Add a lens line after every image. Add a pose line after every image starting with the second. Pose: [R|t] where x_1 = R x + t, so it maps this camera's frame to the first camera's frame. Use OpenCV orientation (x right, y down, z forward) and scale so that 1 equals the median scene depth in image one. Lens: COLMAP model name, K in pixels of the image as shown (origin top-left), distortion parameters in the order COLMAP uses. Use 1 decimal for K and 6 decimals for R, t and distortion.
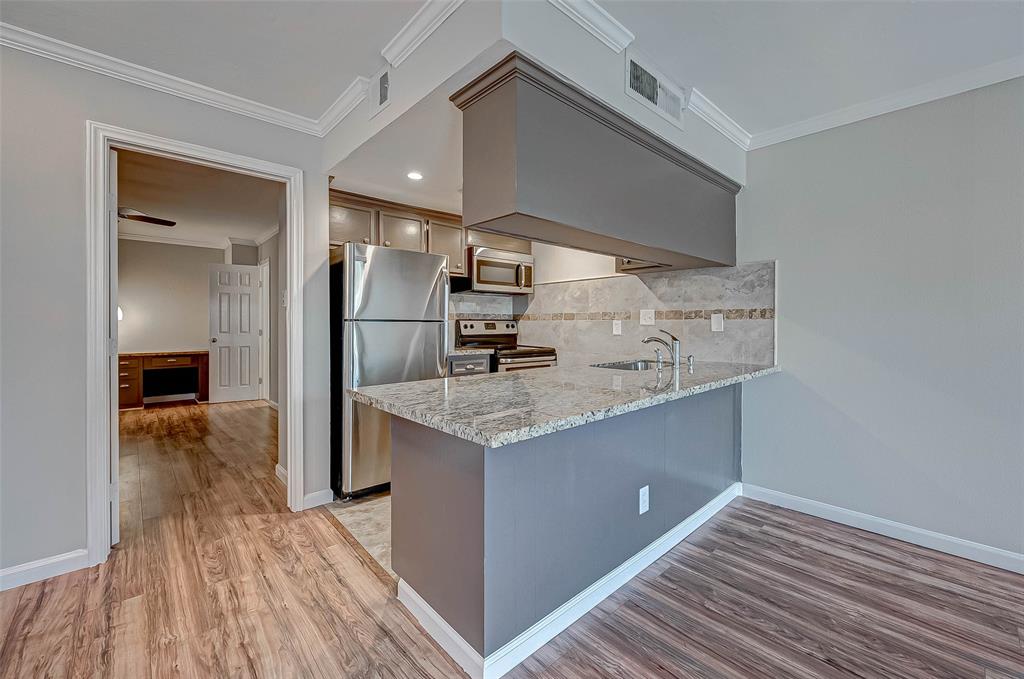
lens RADIAL K [[416.0, 0, 515.7], [0, 416.0, 326.6], [0, 0, 1]] dist [0.006172, 0.000020]
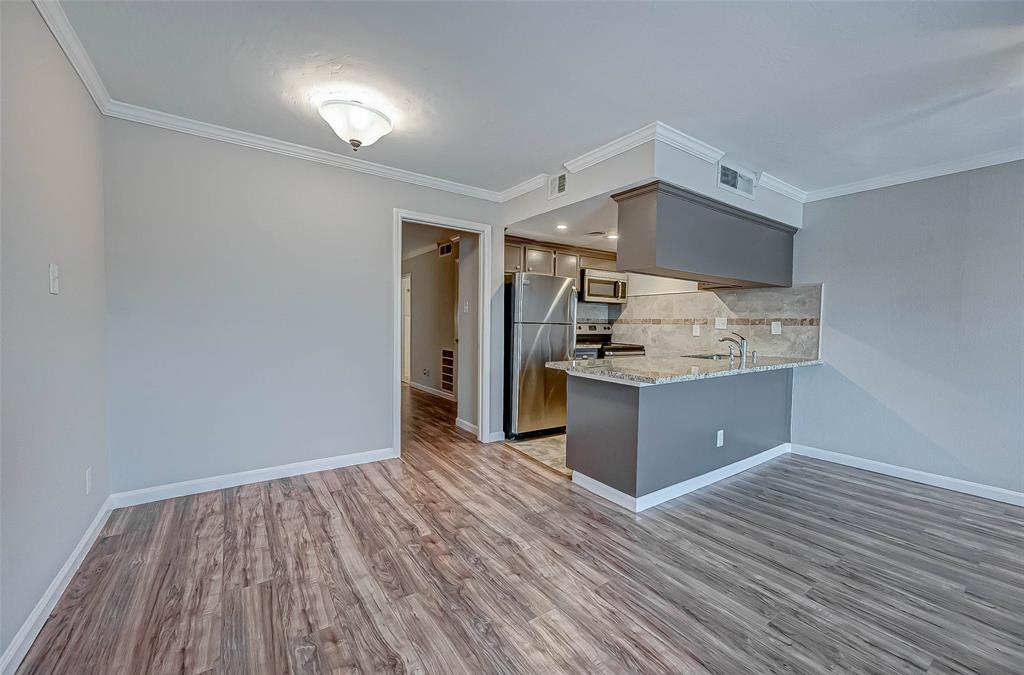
lens RADIAL K [[404.7, 0, 518.2], [0, 404.7, 340.7], [0, 0, 1]] dist [0.004271, -0.000427]
pose [[0.991371, 0.019626, -0.129605, -0.184361], [-0.015646, 0.999376, 0.031658, 0.003197], [0.130146, -0.029357, 0.991060, -0.436015]]
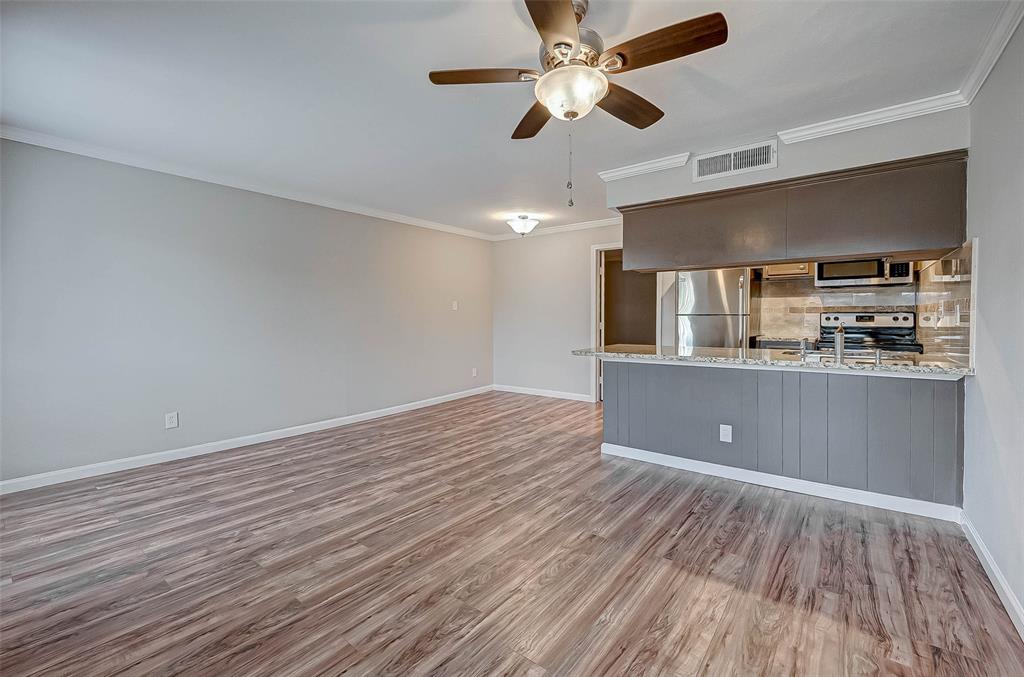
lens RADIAL K [[432.8, 0, 508.8], [0, 432.8, 314.4], [0, 0, 1]] dist [0.000136, -0.000141]
pose [[0.159602, -0.005005, -0.987169, 1.206435], [-0.003209, 0.999979, -0.005589, -0.003304], [0.987176, 0.004060, 0.159583, -0.017686]]
